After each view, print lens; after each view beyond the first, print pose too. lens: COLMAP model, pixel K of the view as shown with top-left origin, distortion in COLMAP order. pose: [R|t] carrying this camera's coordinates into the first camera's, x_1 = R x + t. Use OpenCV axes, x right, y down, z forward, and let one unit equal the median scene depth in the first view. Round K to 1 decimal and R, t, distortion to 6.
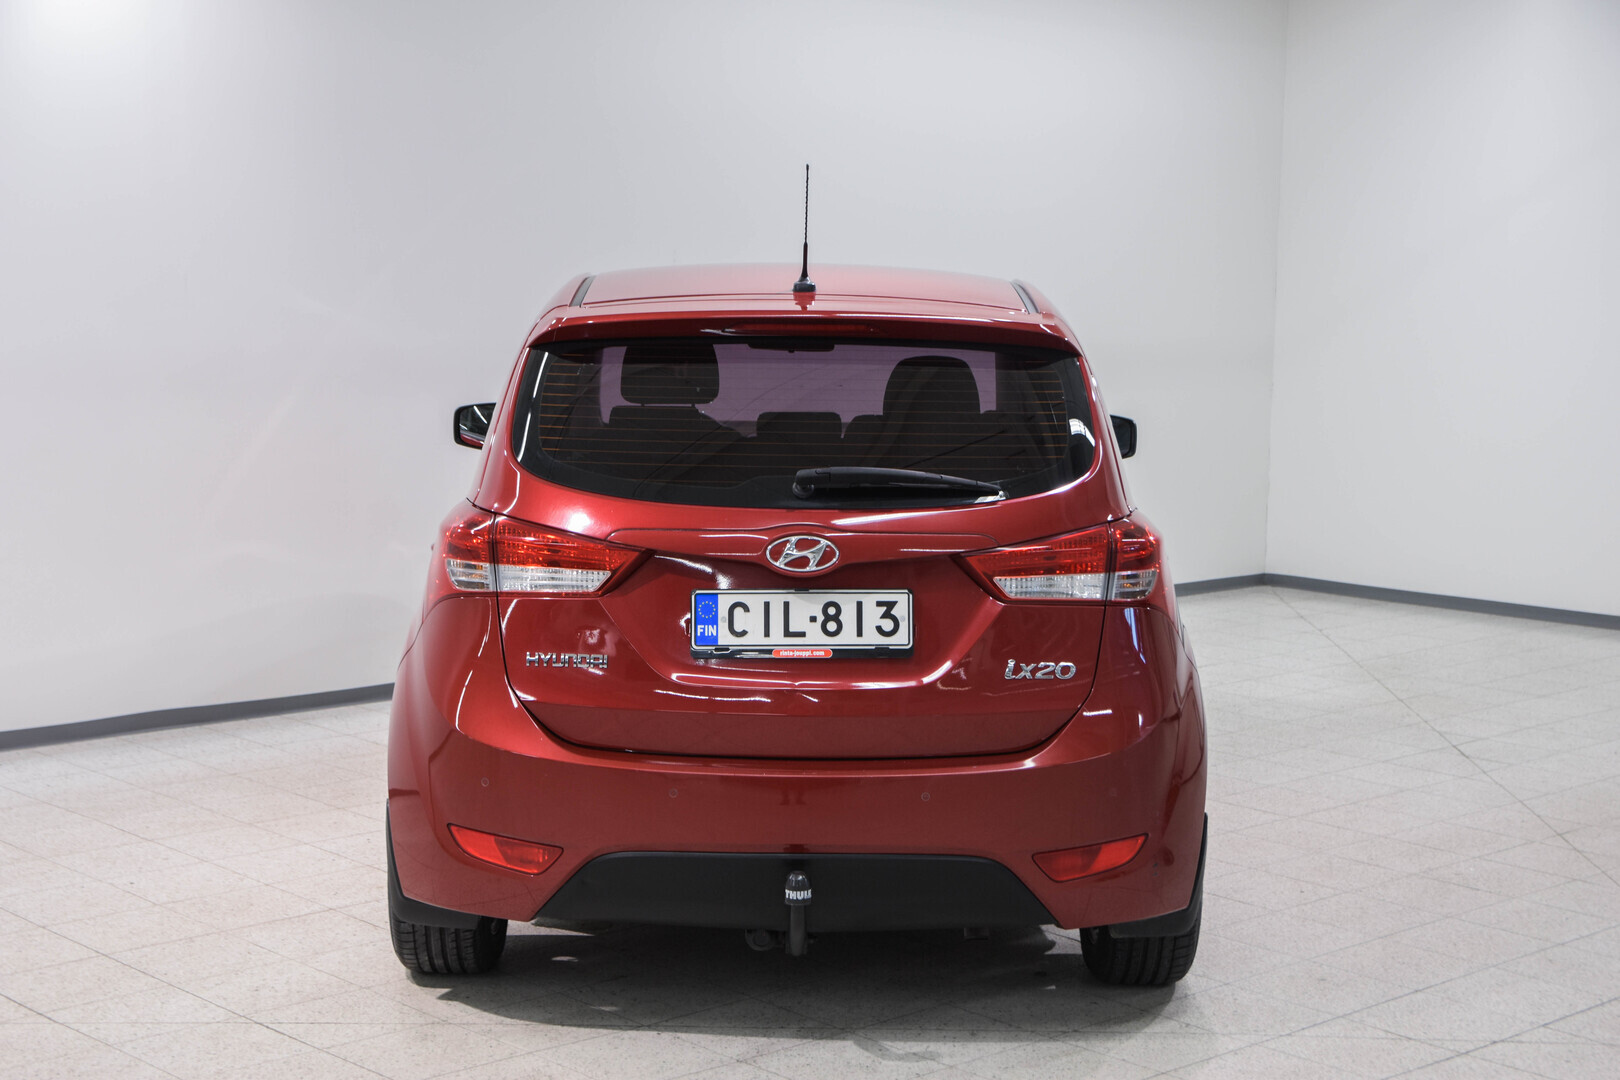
lens RADIAL K [[2515.7, 0, 812.8], [0, 2515.7, 461.0], [0, 0, 1]] dist [0.028909, 0.000000]
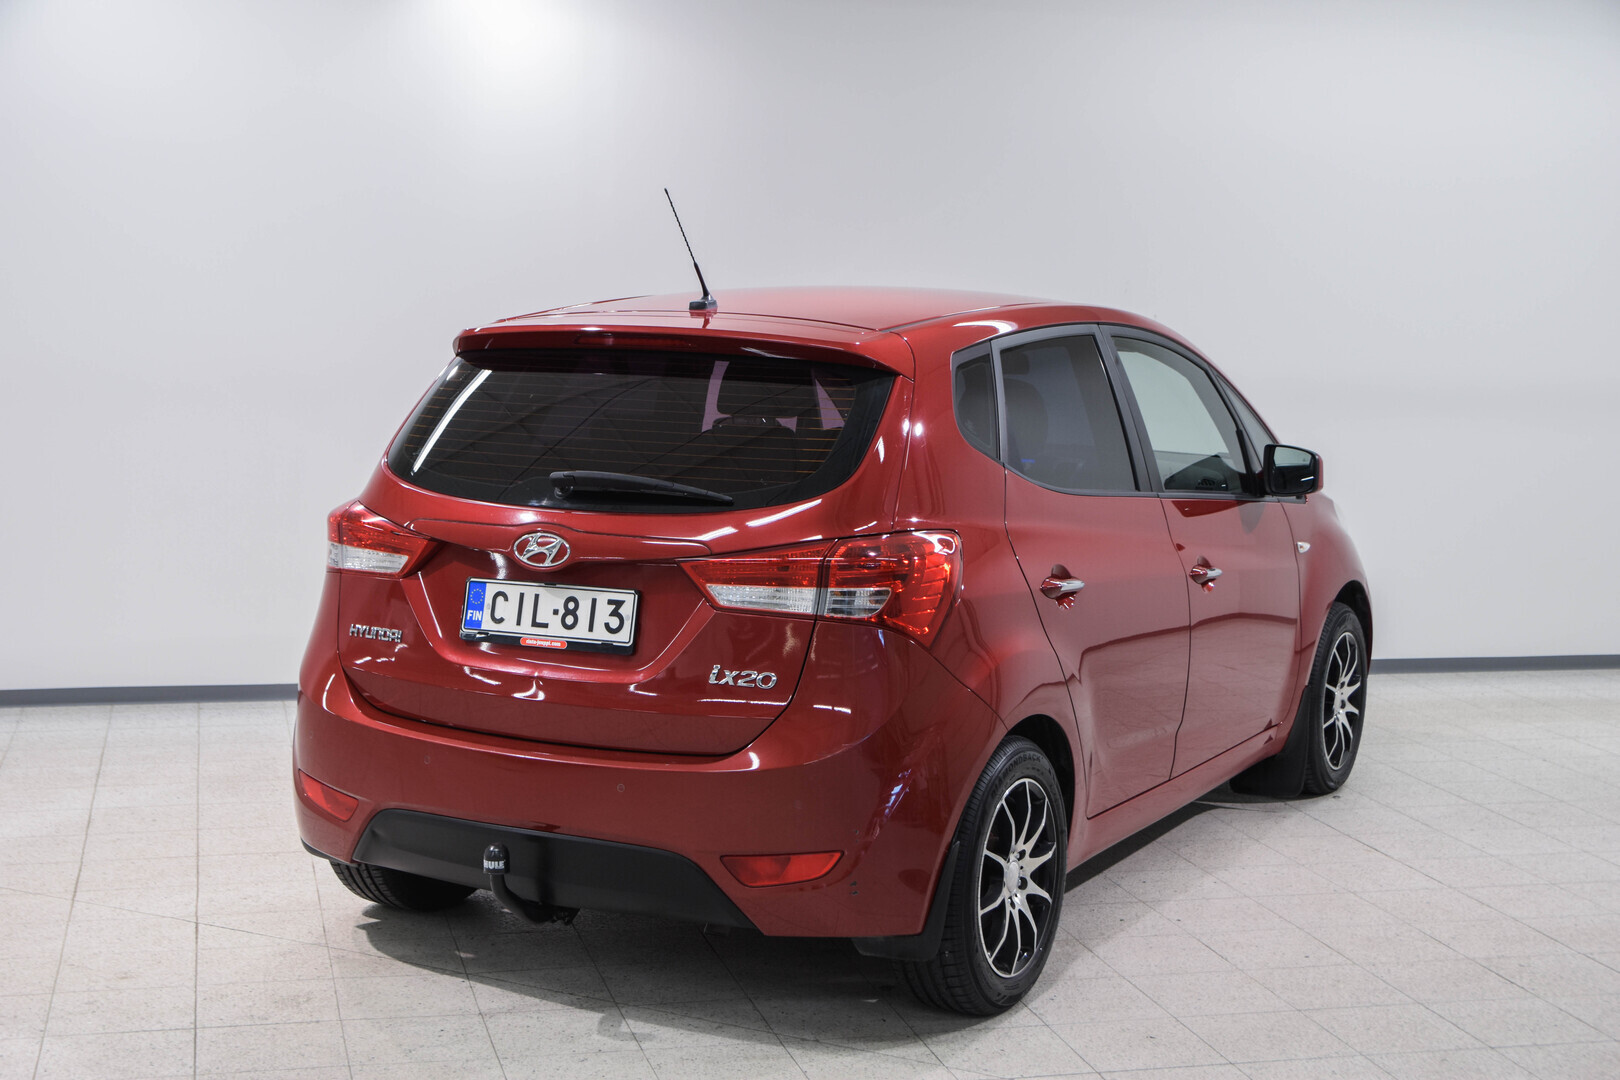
lens RADIAL K [[2334.9, 0, 809.5], [0, 2334.9, 543.0], [0, 0, 1]] dist [0.058879, 0.000000]
pose [[0.878342, 0.057012, -0.474620, 0.562473], [-0.048963, 0.998370, 0.029314, -0.000668], [0.475518, -0.002509, 0.879703, 0.179654]]
